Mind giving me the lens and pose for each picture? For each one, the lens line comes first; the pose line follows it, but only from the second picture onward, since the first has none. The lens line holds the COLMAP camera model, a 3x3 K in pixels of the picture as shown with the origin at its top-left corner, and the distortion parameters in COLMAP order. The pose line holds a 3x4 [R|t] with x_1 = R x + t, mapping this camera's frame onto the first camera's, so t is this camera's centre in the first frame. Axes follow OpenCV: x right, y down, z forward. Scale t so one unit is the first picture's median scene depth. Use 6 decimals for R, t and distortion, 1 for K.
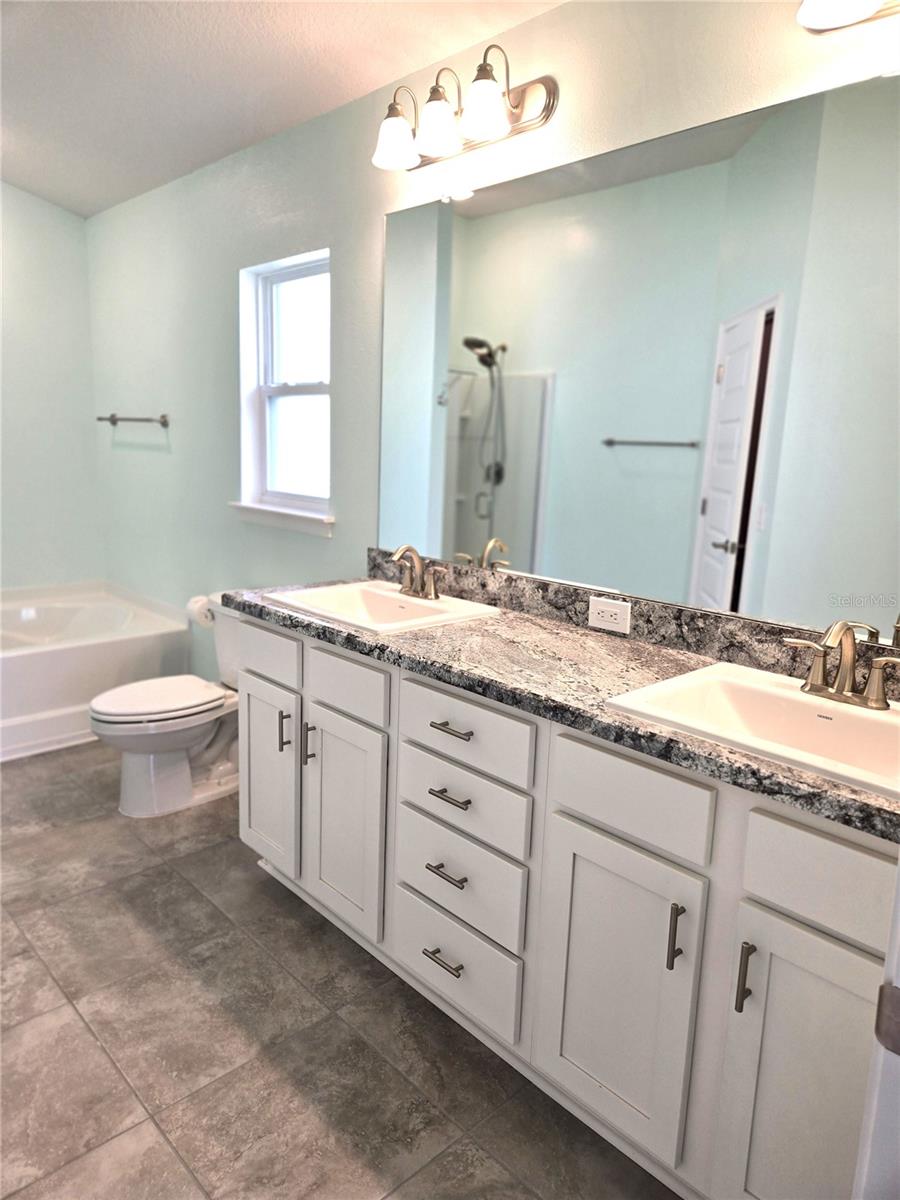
lens RADIAL K [[795.0, 0, 441.1], [0, 795.0, 595.4], [0, 0, 1]] dist [0.068432, -0.048917]
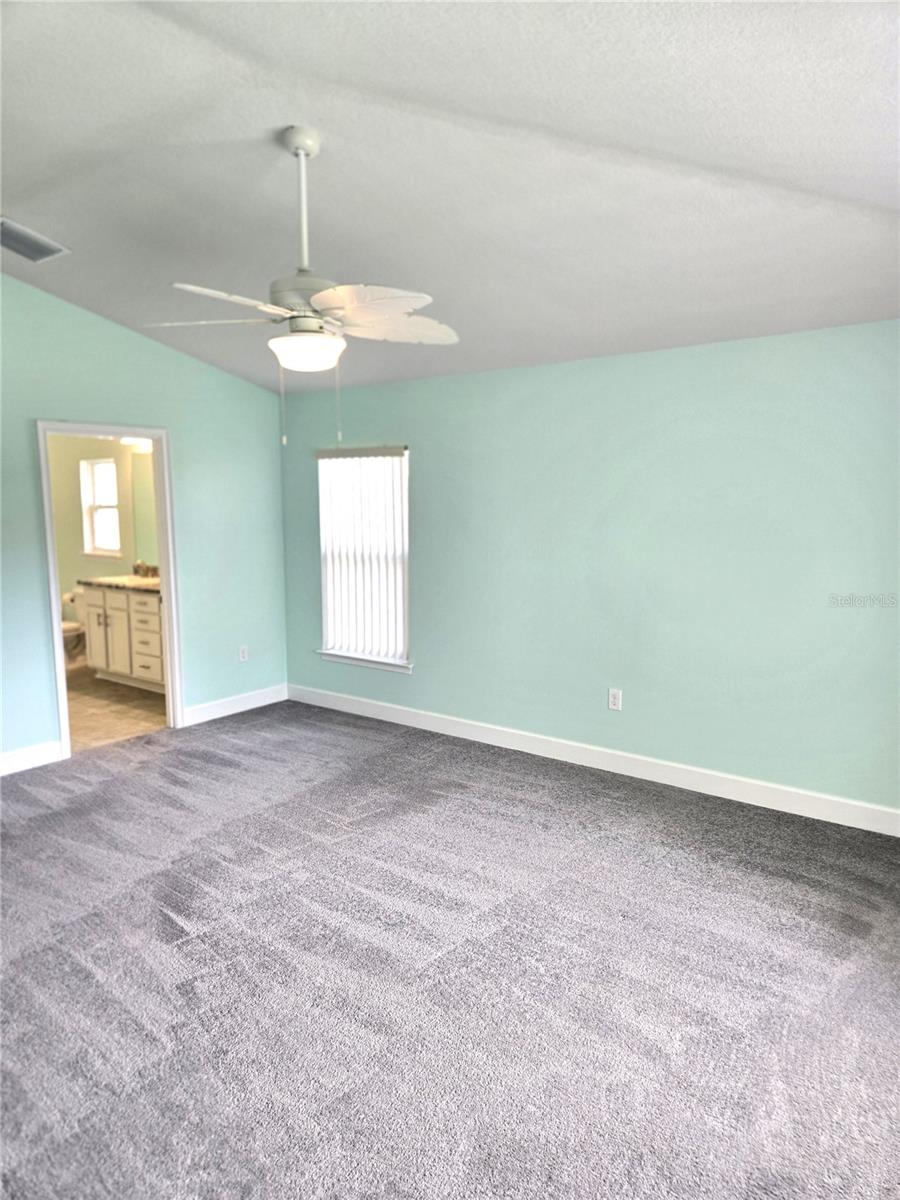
lens RADIAL K [[795.0, 0, 441.1], [0, 795.0, 595.4], [0, 0, 1]] dist [0.068432, -0.048917]
pose [[0.986540, -0.059036, 0.152493, 0.657866], [0.069259, 0.995632, -0.062615, 0.366242], [-0.148130, 0.072334, 0.986319, -2.344947]]
